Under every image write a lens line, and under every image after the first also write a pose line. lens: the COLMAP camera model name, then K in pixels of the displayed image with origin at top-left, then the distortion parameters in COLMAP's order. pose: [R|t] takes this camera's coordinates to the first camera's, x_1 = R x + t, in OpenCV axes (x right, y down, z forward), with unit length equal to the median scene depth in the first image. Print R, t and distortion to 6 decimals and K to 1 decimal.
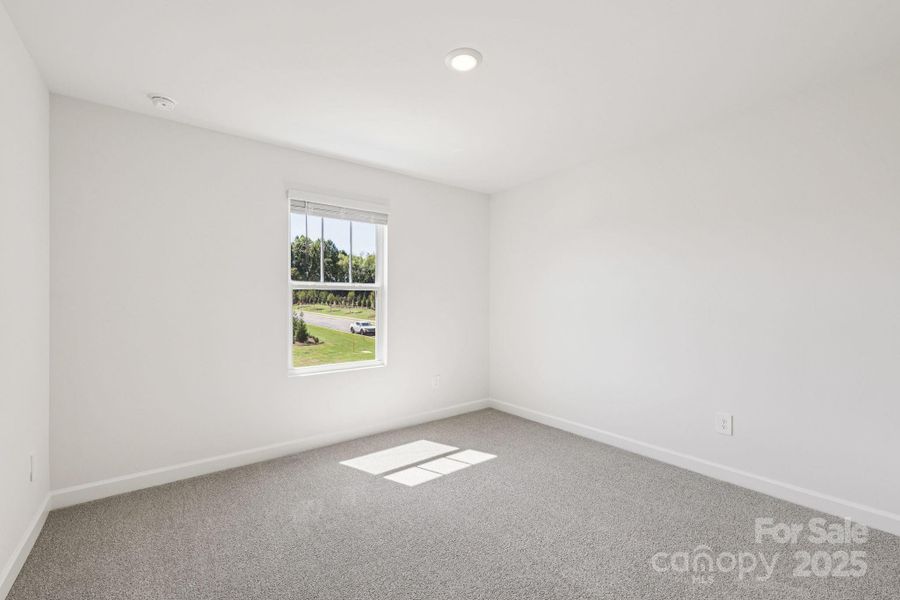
lens RADIAL K [[386.4, 0, 450.0], [0, 386.4, 300.0], [0, 0, 1]] dist [0.000005, 0.000012]
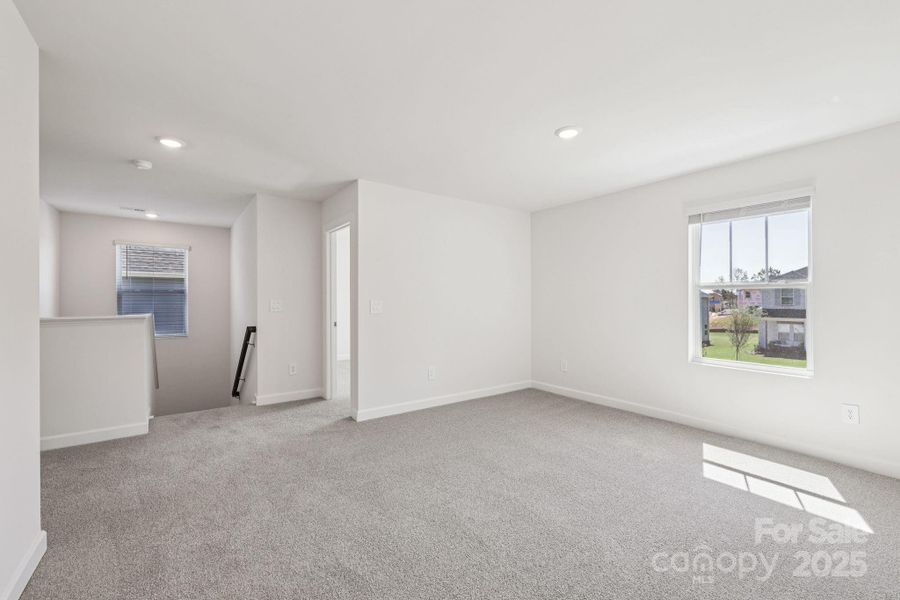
lens RADIAL K [[364.5, 0, 450.0], [0, 364.5, 300.0], [0, 0, 1]] dist [-0.000094, -0.000079]
pose [[-0.039317, 0.004192, -0.999218, 0.741316], [0.003644, 0.999985, 0.004052, -0.004330], [0.999220, -0.003482, -0.039331, 0.280145]]
